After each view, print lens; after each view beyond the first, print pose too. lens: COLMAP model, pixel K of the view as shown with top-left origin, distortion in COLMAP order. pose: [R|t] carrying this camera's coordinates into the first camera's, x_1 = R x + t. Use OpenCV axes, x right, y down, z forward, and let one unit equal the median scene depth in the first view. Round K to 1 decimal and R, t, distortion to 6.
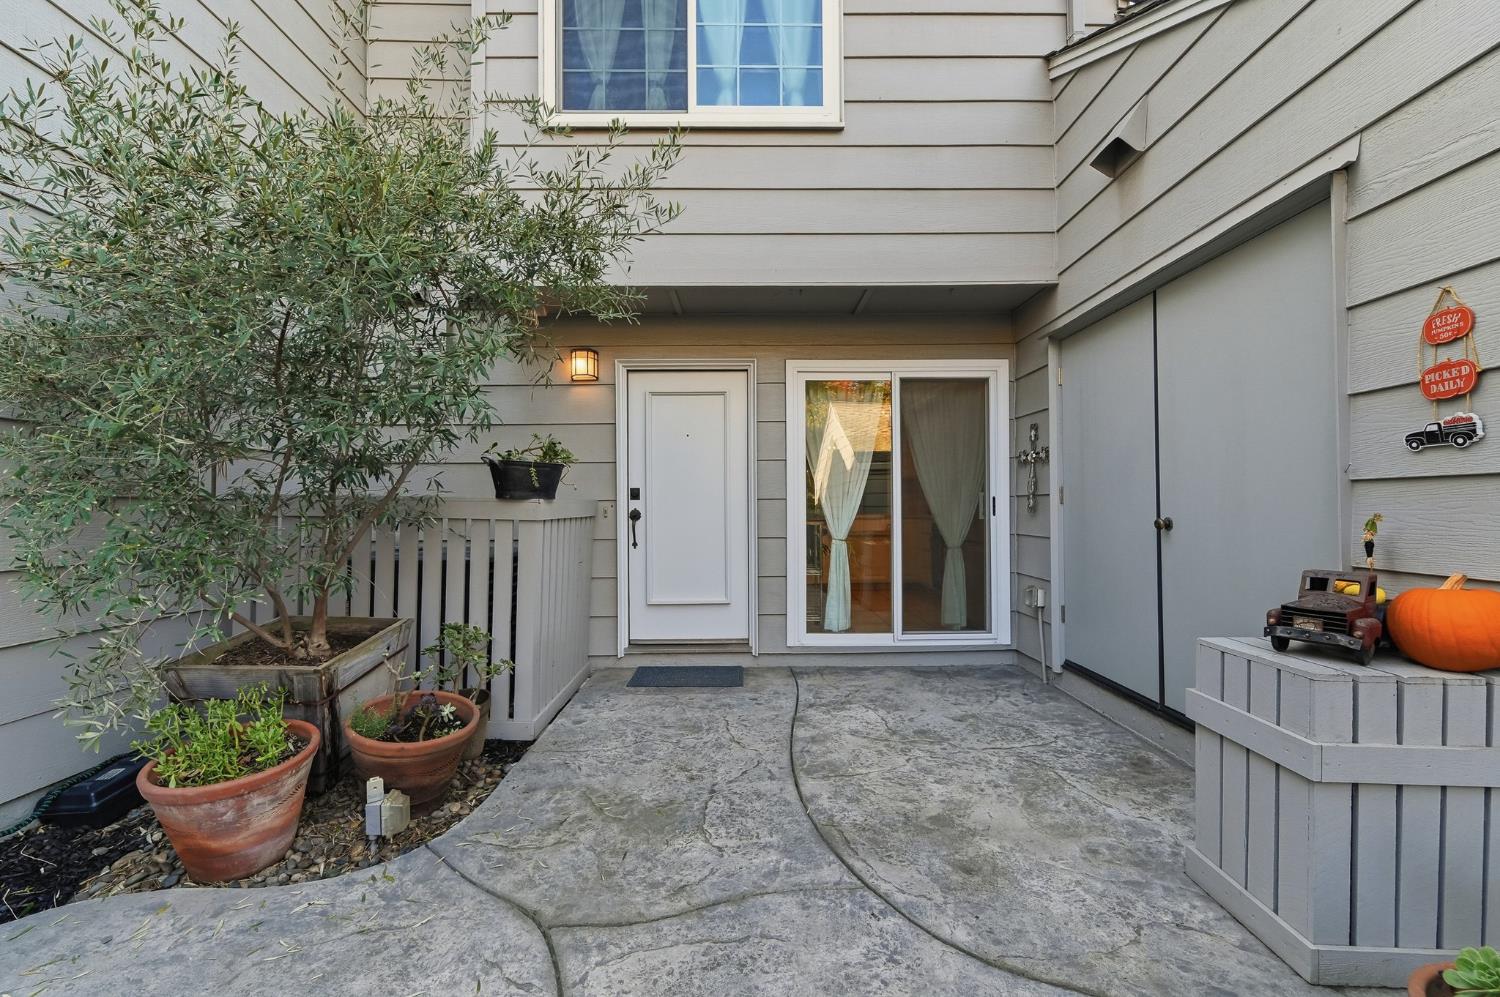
lens RADIAL K [[616.1, 0, 752.2], [0, 616.1, 505.4], [0, 0, 1]] dist [0.000886, -0.000199]
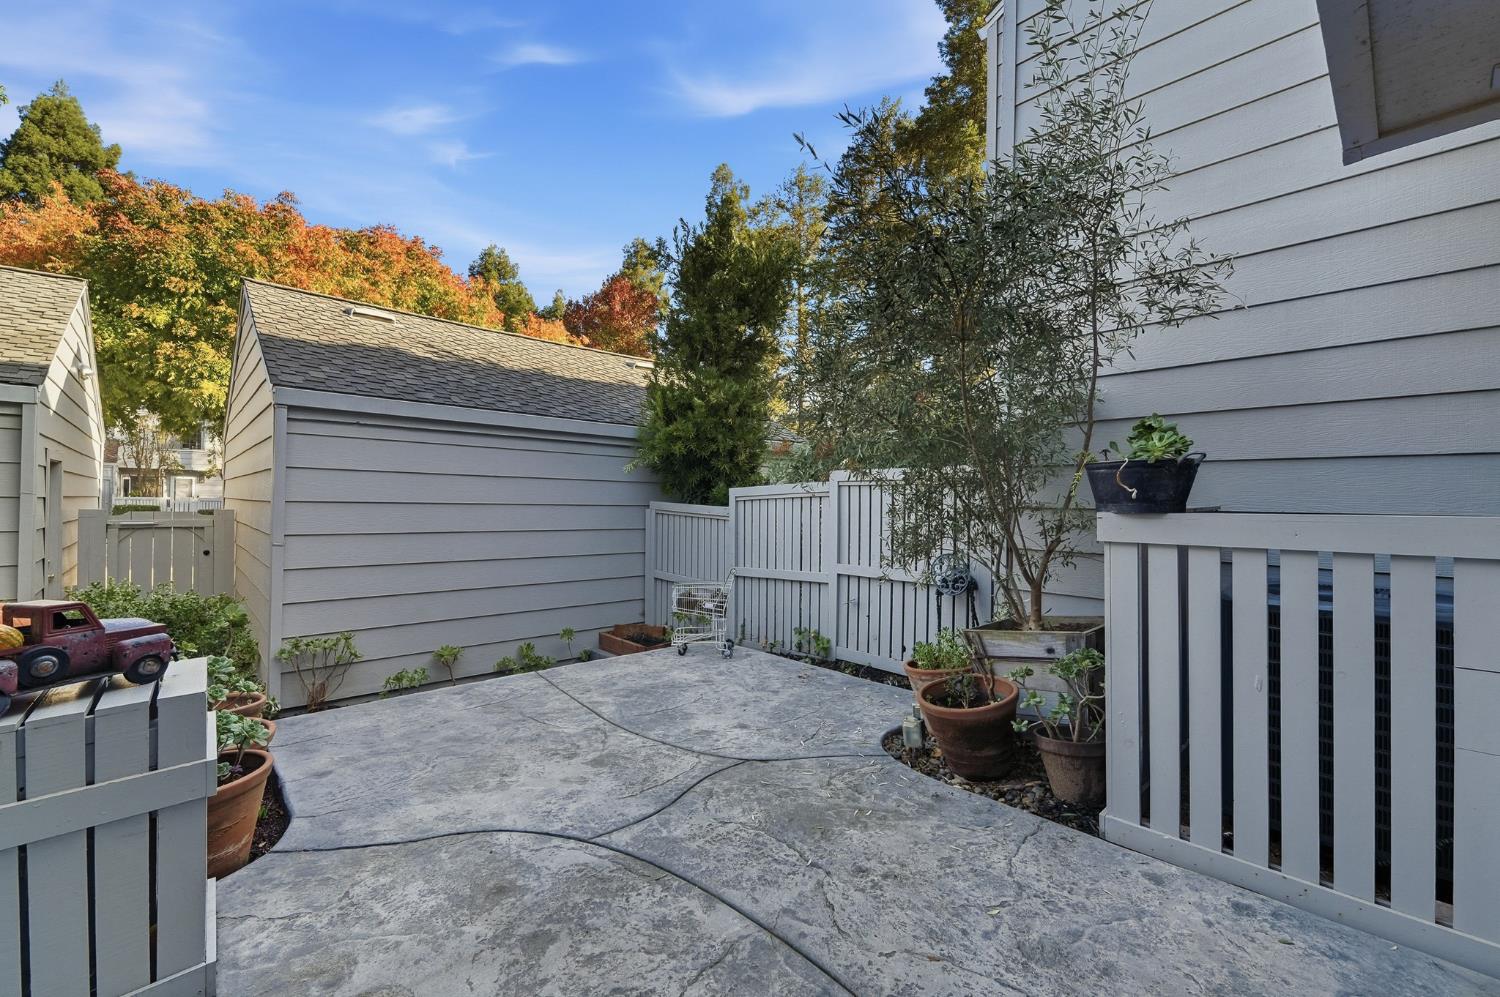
lens RADIAL K [[616.1, 0, 752.2], [0, 616.1, 505.4], [0, 0, 1]] dist [0.000886, -0.000199]
pose [[-0.733308, -0.002539, -0.679892, 0.715069], [-0.008926, 0.999943, 0.005893, -0.031255], [0.679838, 0.010390, -0.733289, 1.960395]]
